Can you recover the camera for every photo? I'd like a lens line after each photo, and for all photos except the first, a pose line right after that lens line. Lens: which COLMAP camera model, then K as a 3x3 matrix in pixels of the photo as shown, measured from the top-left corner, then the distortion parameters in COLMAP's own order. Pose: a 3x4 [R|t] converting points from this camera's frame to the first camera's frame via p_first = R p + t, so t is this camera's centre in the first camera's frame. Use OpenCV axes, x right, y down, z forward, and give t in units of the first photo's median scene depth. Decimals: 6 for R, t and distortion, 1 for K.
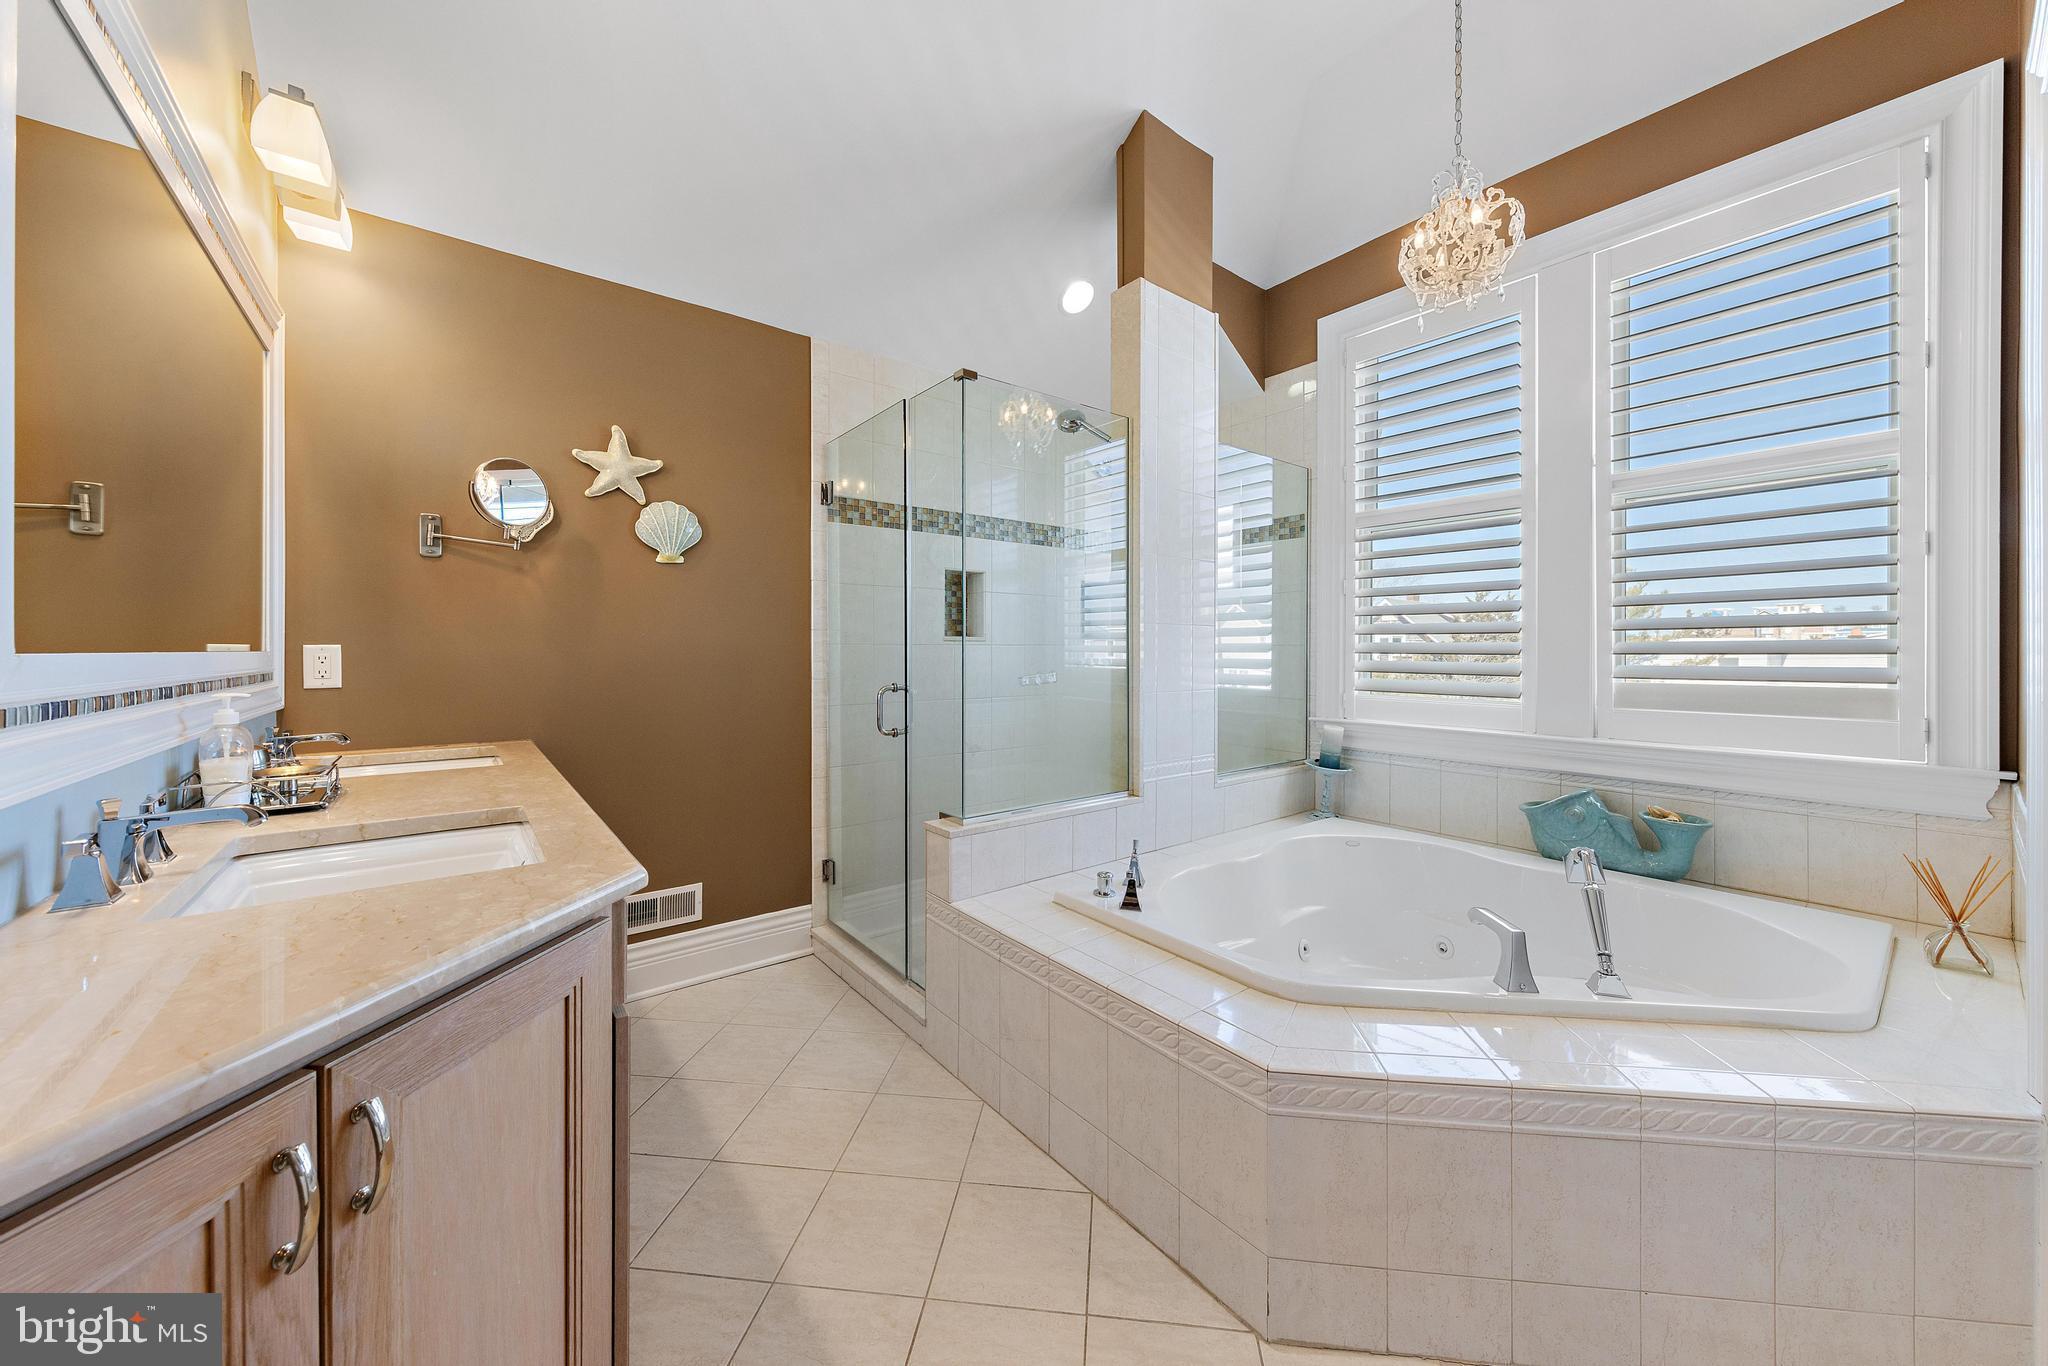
lens RADIAL K [[745.6, 0, 1031.0], [0, 745.6, 648.6], [0, 0, 1]] dist [0.001850, -0.000218]
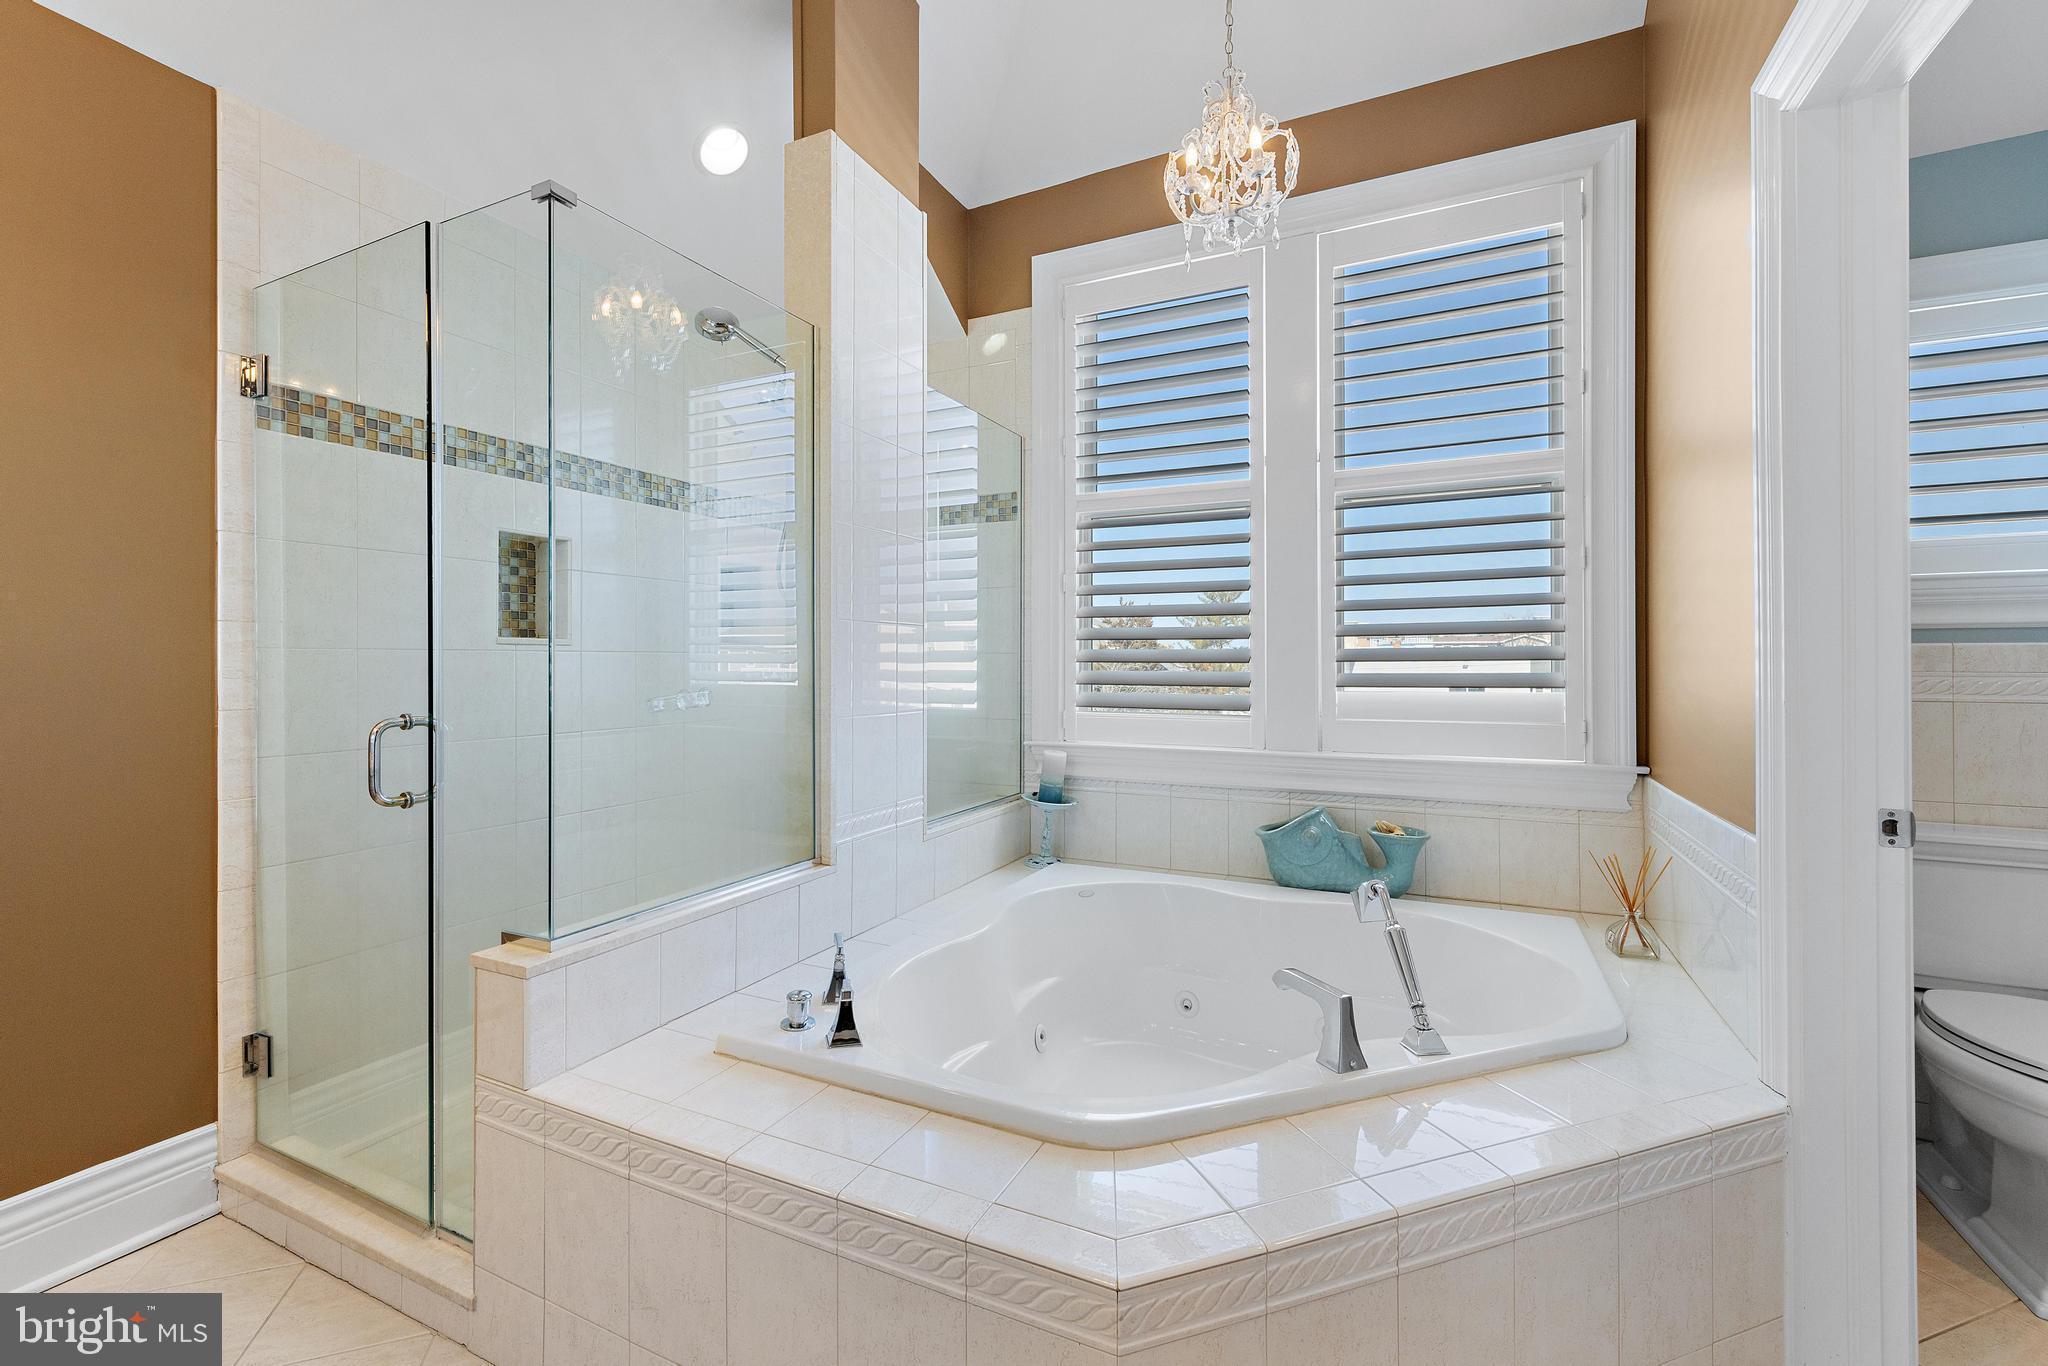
lens RADIAL K [[877.4, 0, 1045.0], [0, 877.4, 658.5], [0, 0, 1]] dist [0.004720, -0.000498]
pose [[0.895245, -0.000097, 0.445574, -0.044132], [0.001602, 0.999994, -0.003002, 0.006179], [-0.445571, 0.003402, 0.895240, 0.172898]]
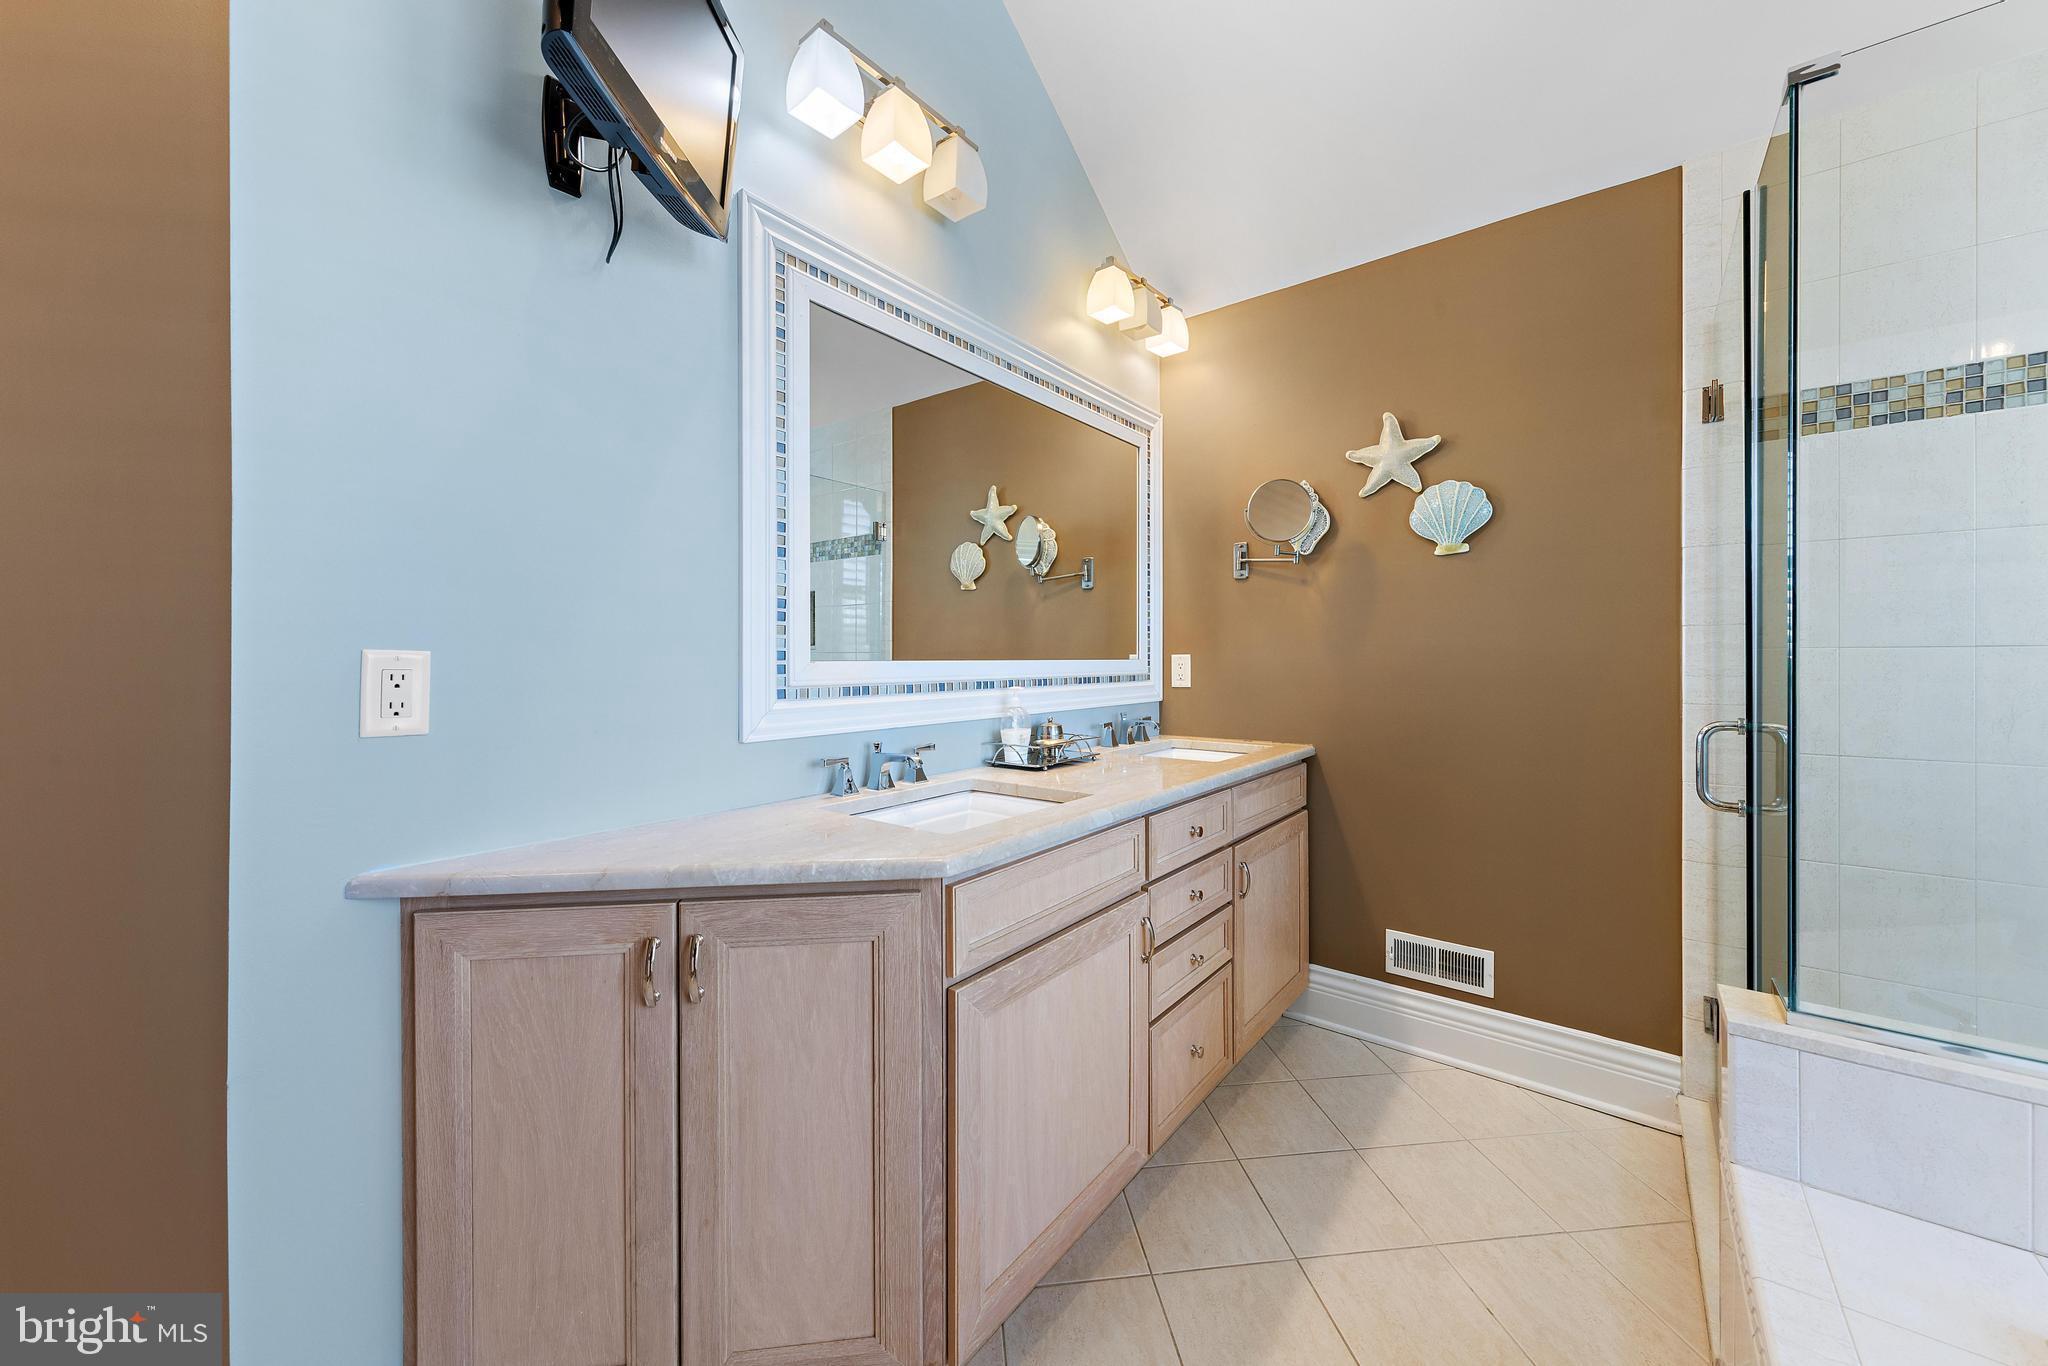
lens RADIAL K [[745.6, 0, 1019.7], [0, 745.6, 660.9], [0, 0, 1]] dist [0.001850, -0.000218]
pose [[0.221110, 0.002379, -0.975246, 0.234924], [0.004490, 0.999984, 0.003457, -0.000153], [0.975239, -0.005143, 0.221095, 0.360076]]
